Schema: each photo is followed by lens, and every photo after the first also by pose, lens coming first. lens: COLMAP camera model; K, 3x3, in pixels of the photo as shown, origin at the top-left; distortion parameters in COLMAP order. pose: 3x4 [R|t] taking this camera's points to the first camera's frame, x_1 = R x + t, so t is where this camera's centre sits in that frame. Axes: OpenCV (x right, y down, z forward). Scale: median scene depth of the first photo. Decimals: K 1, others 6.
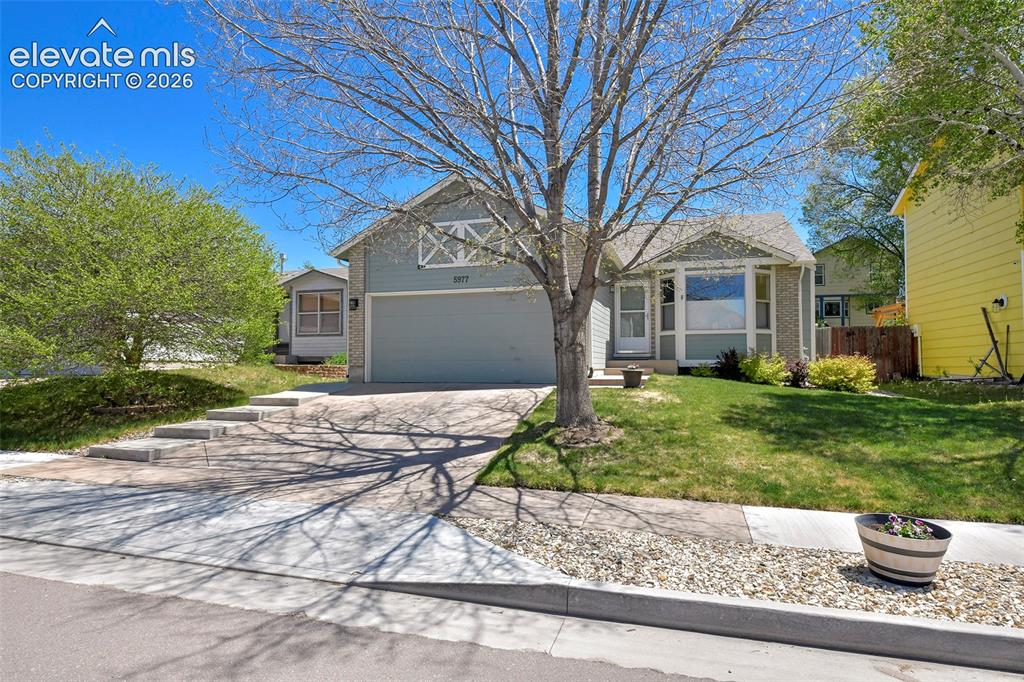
lens RADIAL K [[592.2, 0, 512.0], [0, 592.2, 341.0], [0, 0, 1]] dist [0.002400, 0.000298]
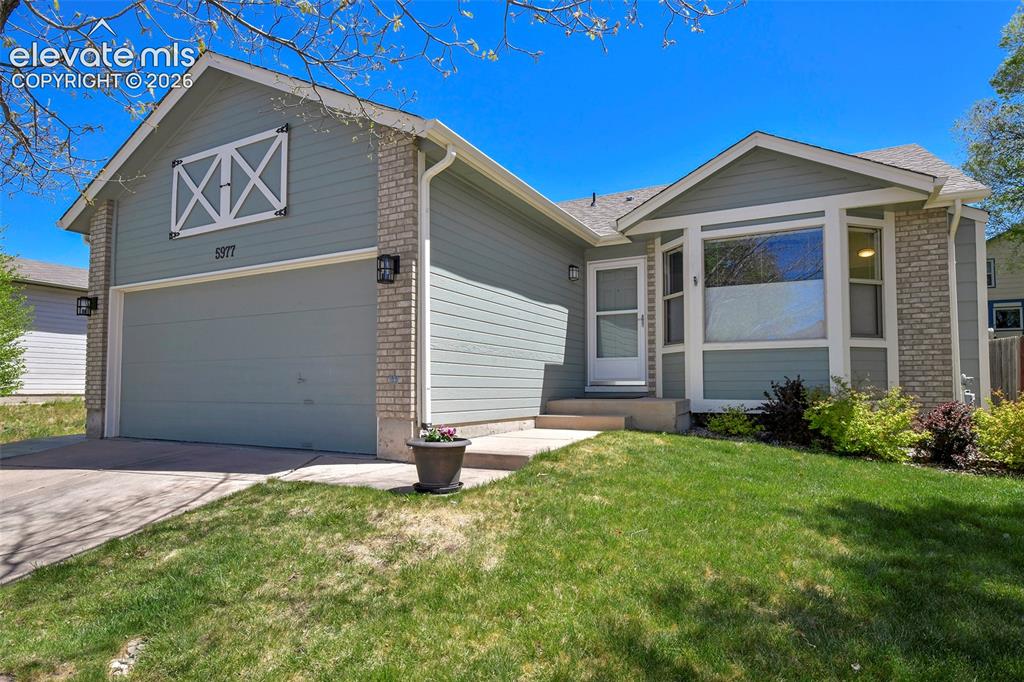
lens RADIAL K [[583.0, 0, 490.7], [0, 583.0, 358.6], [0, 0, 1]] dist [-0.000086, -0.001684]
pose [[0.974806, -0.008354, -0.222898, 0.225963], [0.006356, 0.999933, -0.009679, -0.000614], [0.222964, 0.008019, 0.974794, 0.456563]]
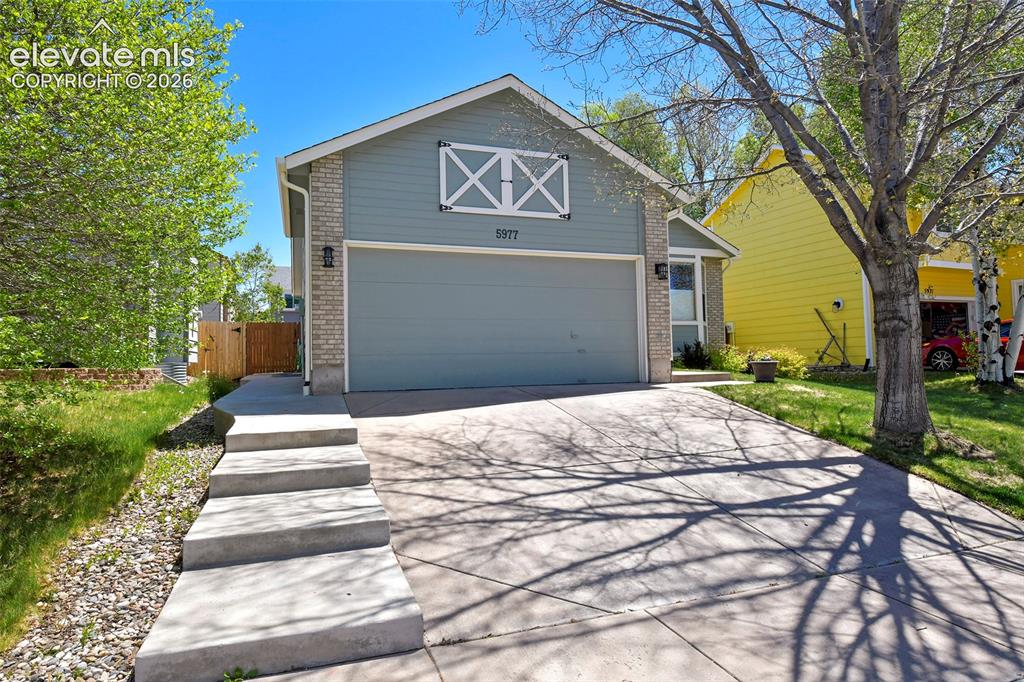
lens RADIAL K [[607.0, 0, 552.0], [0, 607.0, 339.1], [0, 0, 1]] dist [-0.003123, -0.000172]
pose [[0.785522, 0.008323, 0.618778, -0.403001], [-0.006741, 0.999965, -0.004893, 0.016285], [-0.618797, -0.000328, 0.785551, 0.356829]]
